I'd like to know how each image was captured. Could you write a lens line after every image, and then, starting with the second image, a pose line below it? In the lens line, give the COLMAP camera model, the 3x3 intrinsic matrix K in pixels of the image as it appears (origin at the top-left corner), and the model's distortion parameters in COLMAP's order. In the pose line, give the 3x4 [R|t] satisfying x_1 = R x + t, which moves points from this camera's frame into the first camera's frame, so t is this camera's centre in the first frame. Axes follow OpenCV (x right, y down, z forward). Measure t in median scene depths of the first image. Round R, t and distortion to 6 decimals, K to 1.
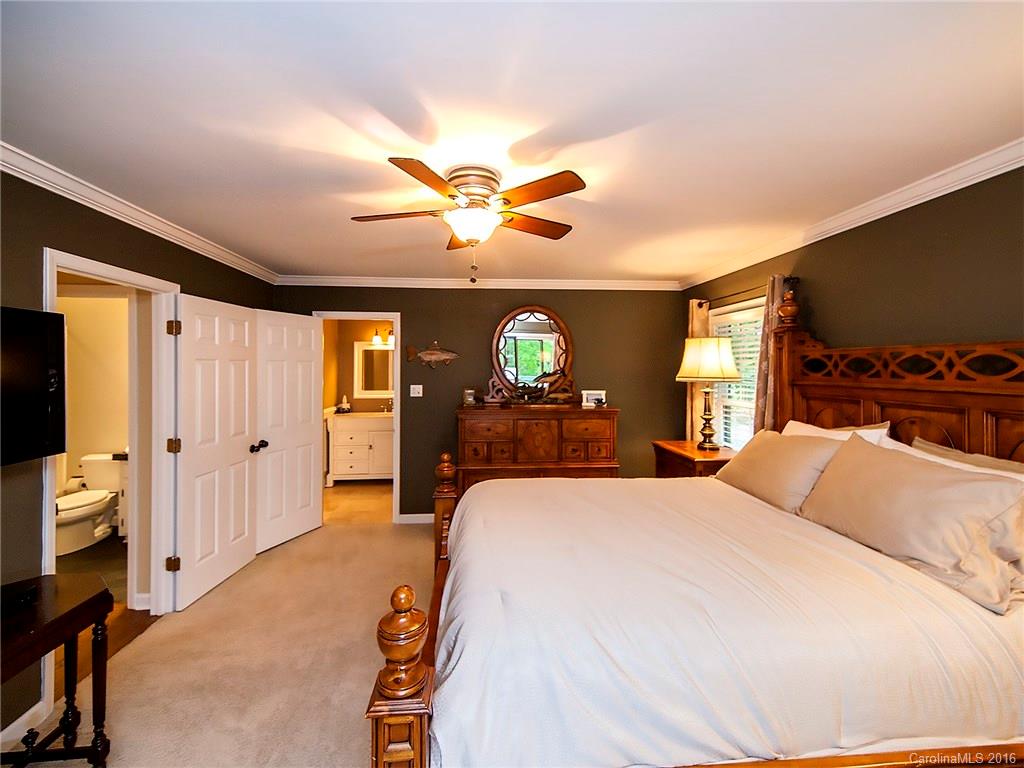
lens RADIAL K [[430.9, 0, 510.3], [0, 430.9, 379.8], [0, 0, 1]] dist [0.044471, -0.012477]
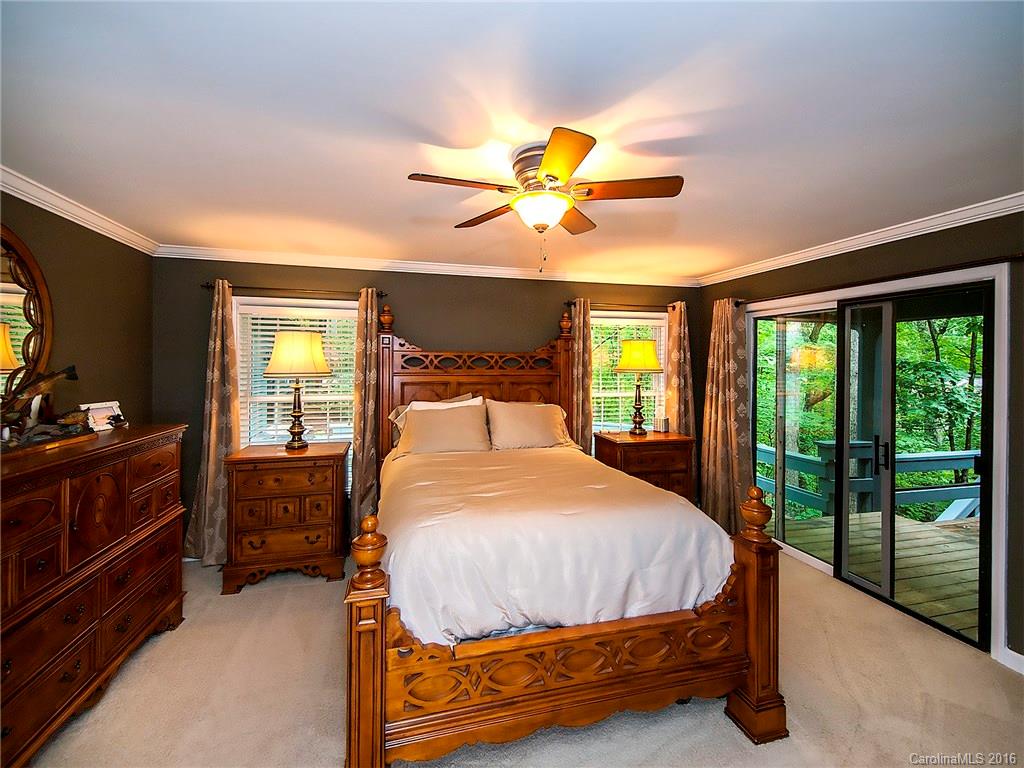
lens RADIAL K [[430.9, 0, 510.3], [0, 430.9, 379.8], [0, 0, 1]] dist [0.044471, -0.012477]
pose [[-0.166366, -0.042103, 0.985165, -0.770853], [0.023652, 0.998630, 0.046672, -0.032820], [-0.985780, 0.031066, -0.165142, 0.946901]]
